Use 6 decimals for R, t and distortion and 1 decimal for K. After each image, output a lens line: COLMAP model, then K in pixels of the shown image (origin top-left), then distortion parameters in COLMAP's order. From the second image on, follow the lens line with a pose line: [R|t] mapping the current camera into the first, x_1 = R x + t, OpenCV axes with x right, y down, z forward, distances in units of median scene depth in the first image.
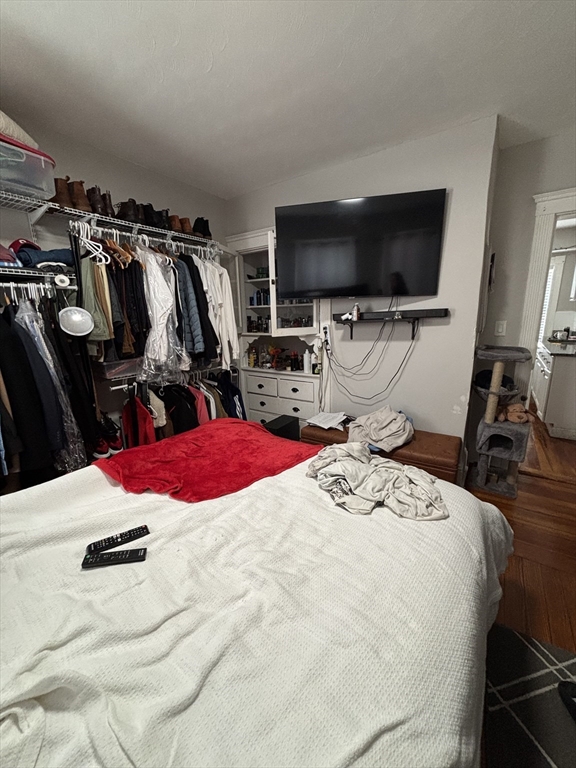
lens RADIAL K [[307.0, 0, 289.1], [0, 307.0, 384.3], [0, 0, 1]] dist [-0.000782, -0.000526]
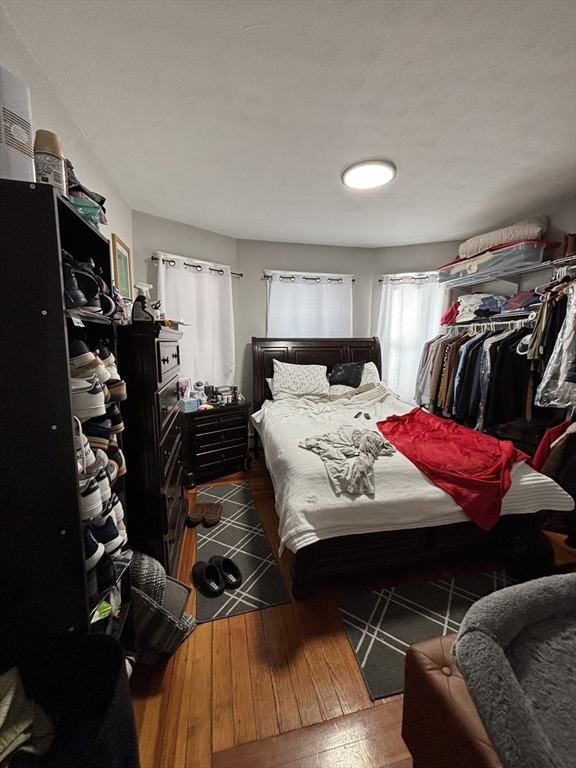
lens RADIAL K [[307.0, 0, 289.1], [0, 307.0, 384.3], [0, 0, 1]] dist [-0.000782, -0.000526]
pose [[-0.670832, 0.104377, -0.734227, 1.201079], [-0.147946, 0.951310, 0.270410, -0.274964], [0.726702, 0.290026, -0.622727, 1.268178]]
